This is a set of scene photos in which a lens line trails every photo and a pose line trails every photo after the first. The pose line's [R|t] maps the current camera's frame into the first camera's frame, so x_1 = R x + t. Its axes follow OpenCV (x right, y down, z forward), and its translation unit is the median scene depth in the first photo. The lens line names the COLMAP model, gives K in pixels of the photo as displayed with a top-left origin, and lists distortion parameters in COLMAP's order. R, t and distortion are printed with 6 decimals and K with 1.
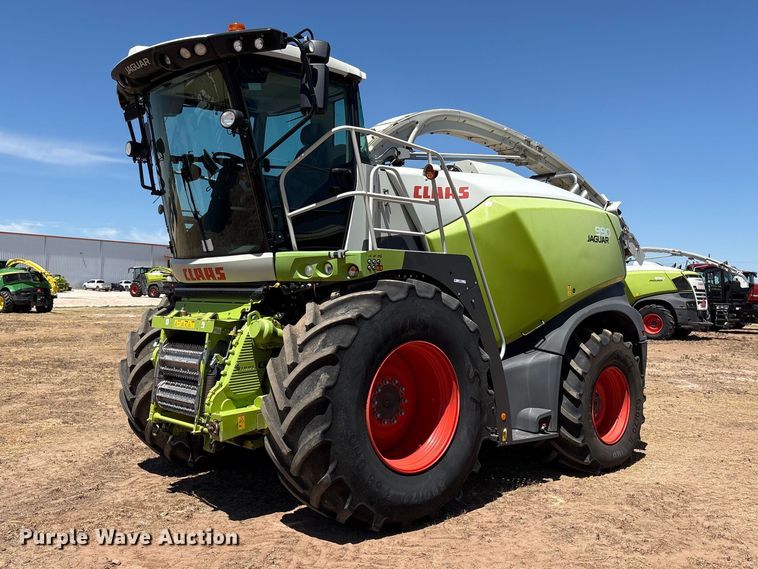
lens RADIAL K [[756.6, 0, 375.2], [0, 756.6, 288.0], [0, 0, 1]] dist [0.015220, 0.000000]
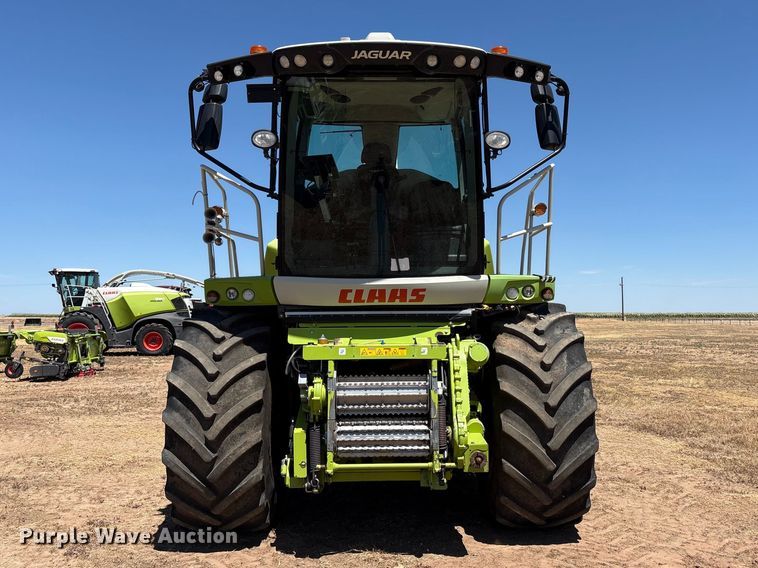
lens RADIAL K [[699.7, 0, 379.7], [0, 699.7, 283.6], [0, 0, 1]] dist [0.025479, 0.000000]
pose [[0.655566, 0.017142, 0.754943, -0.620980], [0.008719, 0.999504, -0.030267, -0.005571], [-0.755087, 0.026424, 0.655091, 0.333180]]
